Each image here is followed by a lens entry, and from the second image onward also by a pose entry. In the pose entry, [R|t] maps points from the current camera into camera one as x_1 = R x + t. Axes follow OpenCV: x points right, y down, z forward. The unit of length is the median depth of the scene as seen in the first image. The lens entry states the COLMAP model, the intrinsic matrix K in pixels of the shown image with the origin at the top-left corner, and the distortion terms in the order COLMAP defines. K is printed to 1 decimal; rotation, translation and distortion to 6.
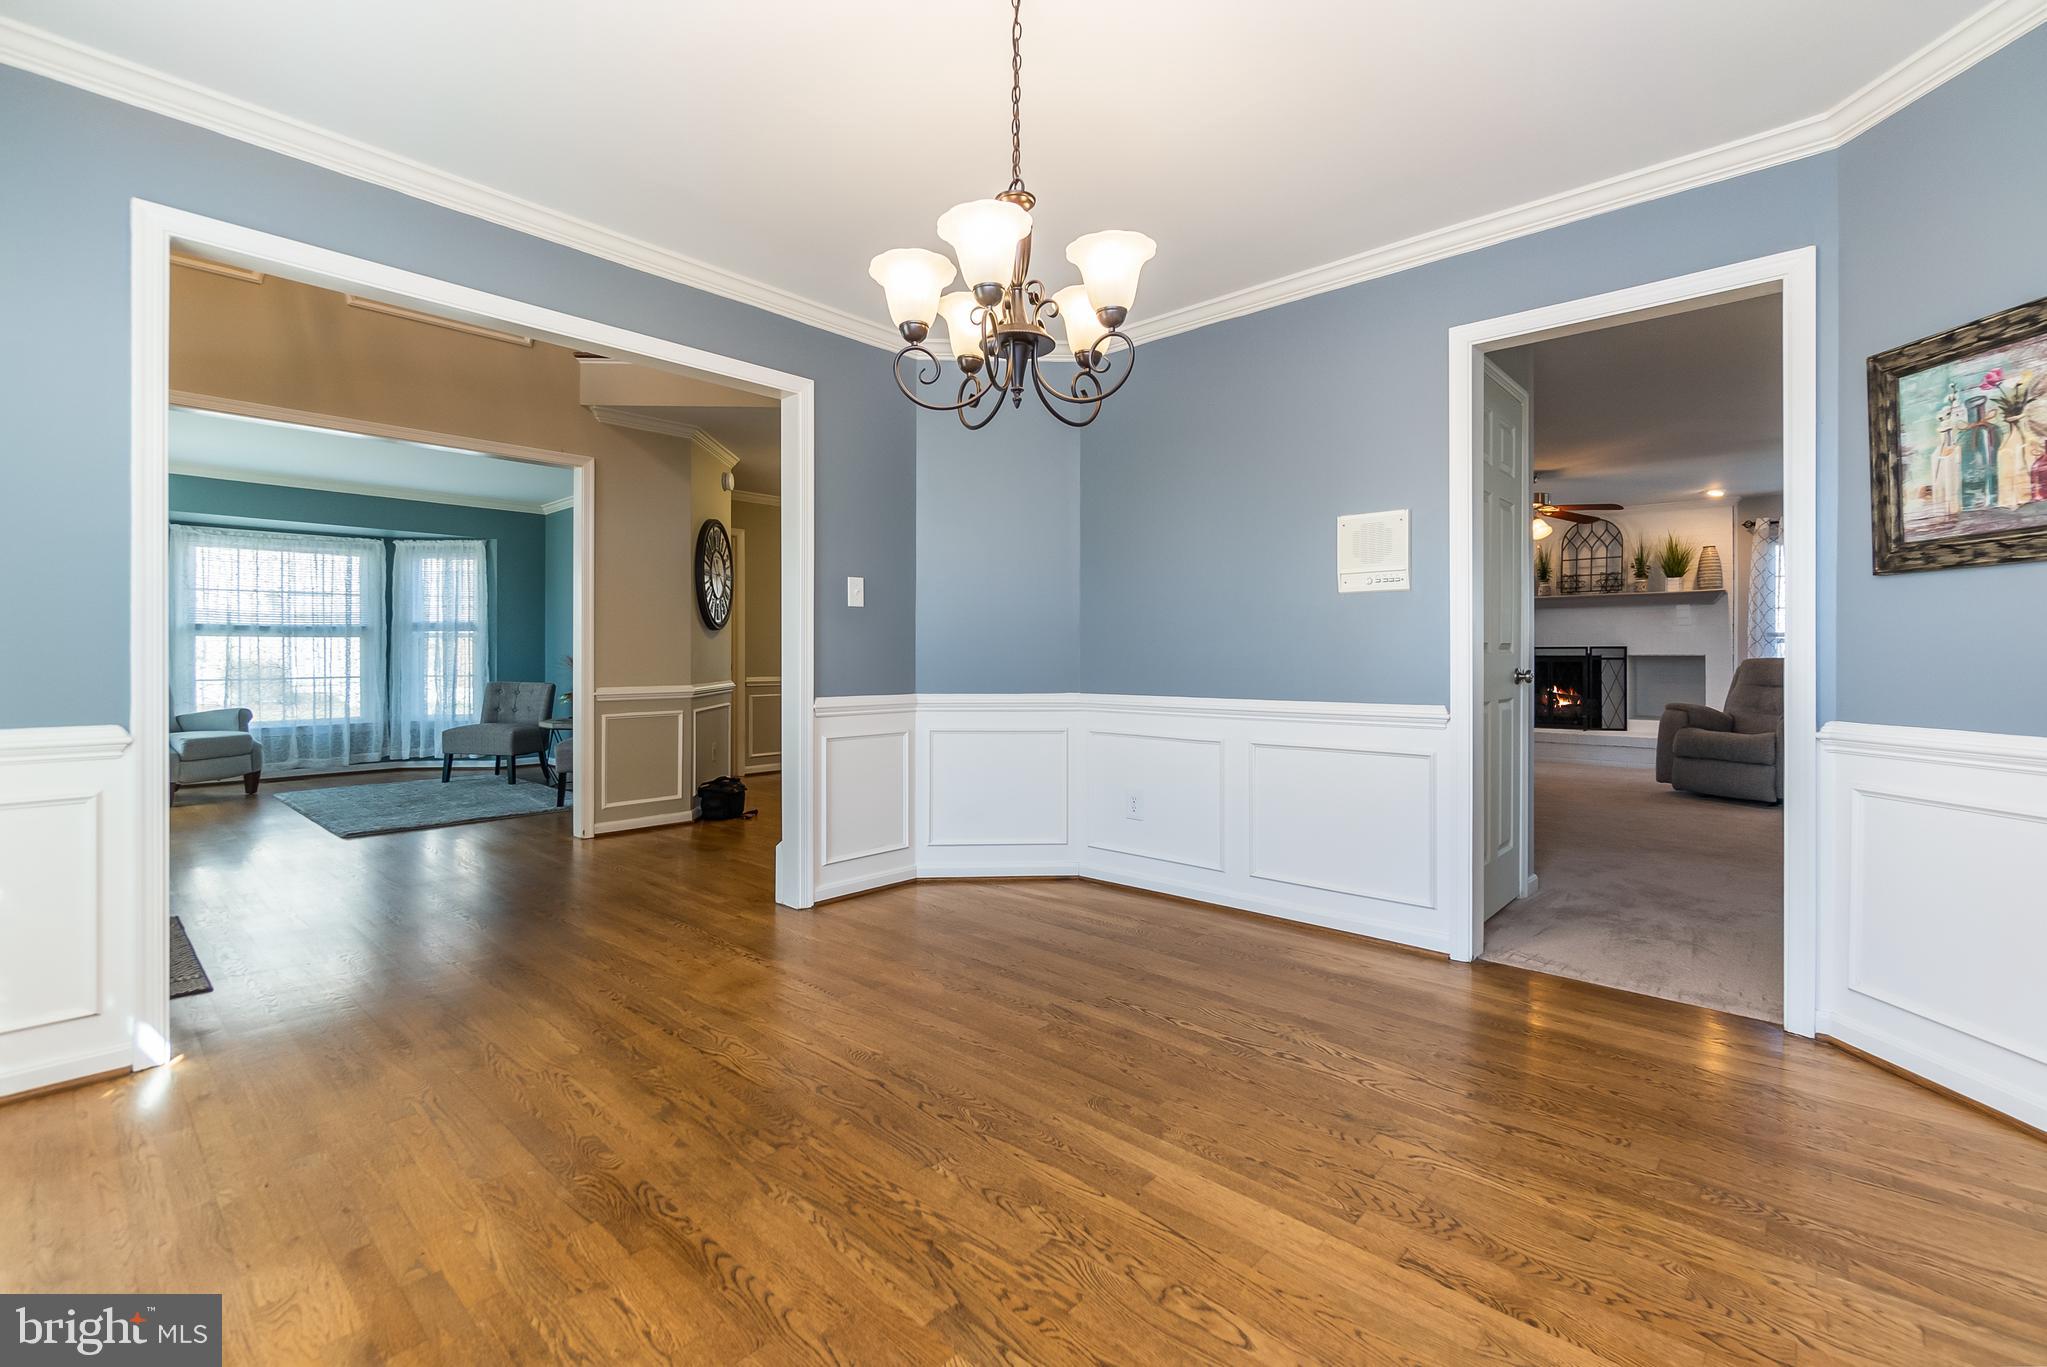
lens RADIAL K [[900.6, 0, 1025.0], [0, 900.6, 654.8], [0, 0, 1]] dist [-0.004360, 0.000292]
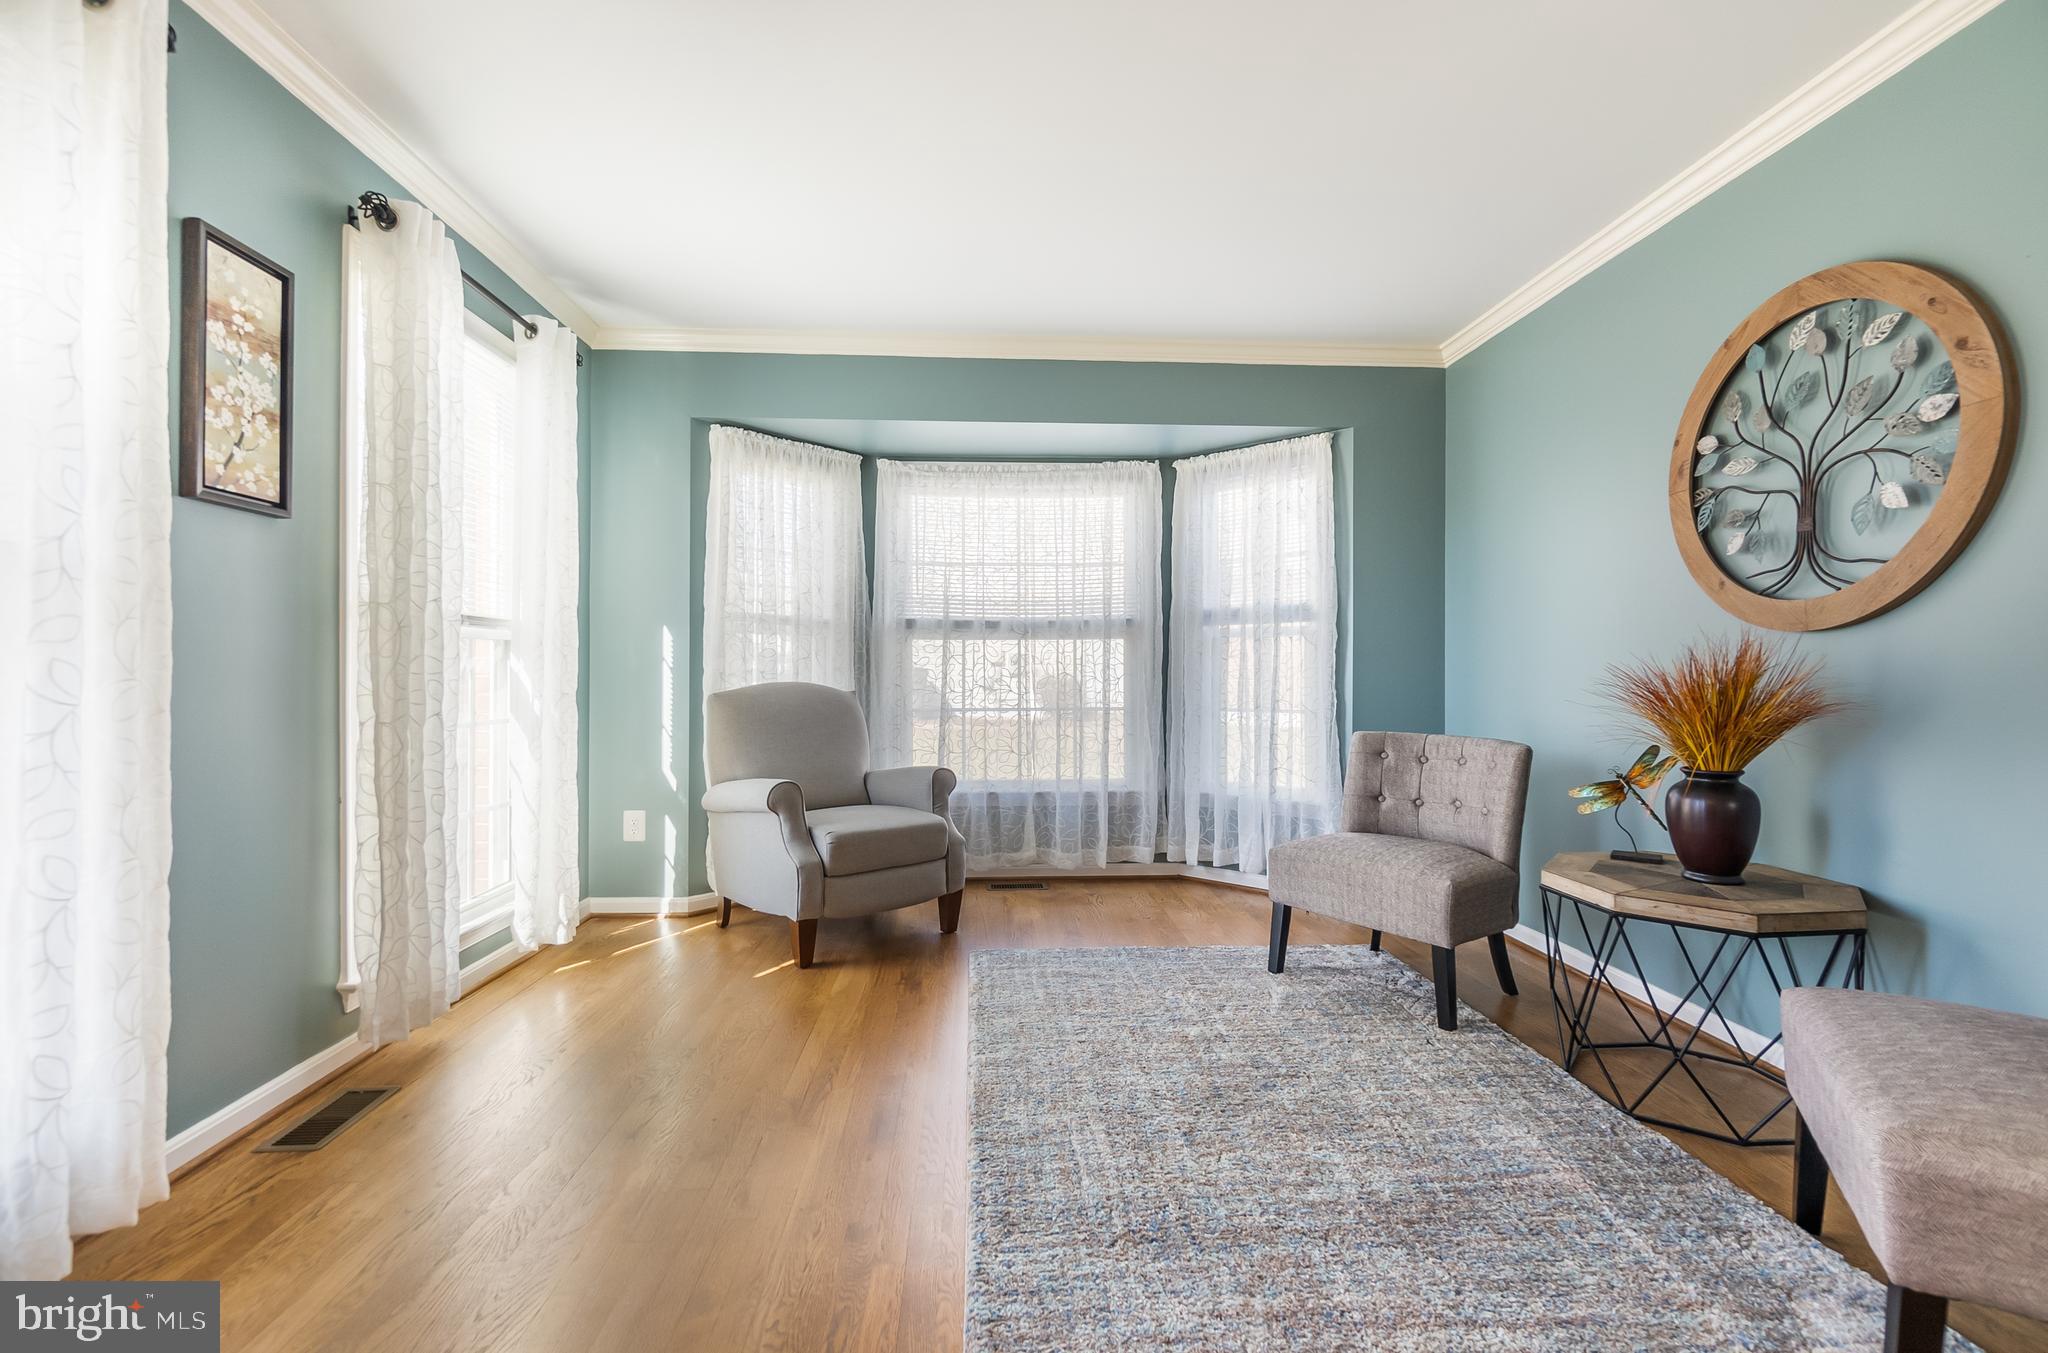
lens RADIAL K [[901.1, 0, 1017.5], [0, 901.1, 673.6], [0, 0, 1]] dist [-0.004360, 0.000292]
pose [[0.712432, 0.002276, -0.701737, -0.393044], [-0.001160, 0.999997, 0.002065, 0.001433], [0.701740, -0.000657, 0.712433, 0.553415]]
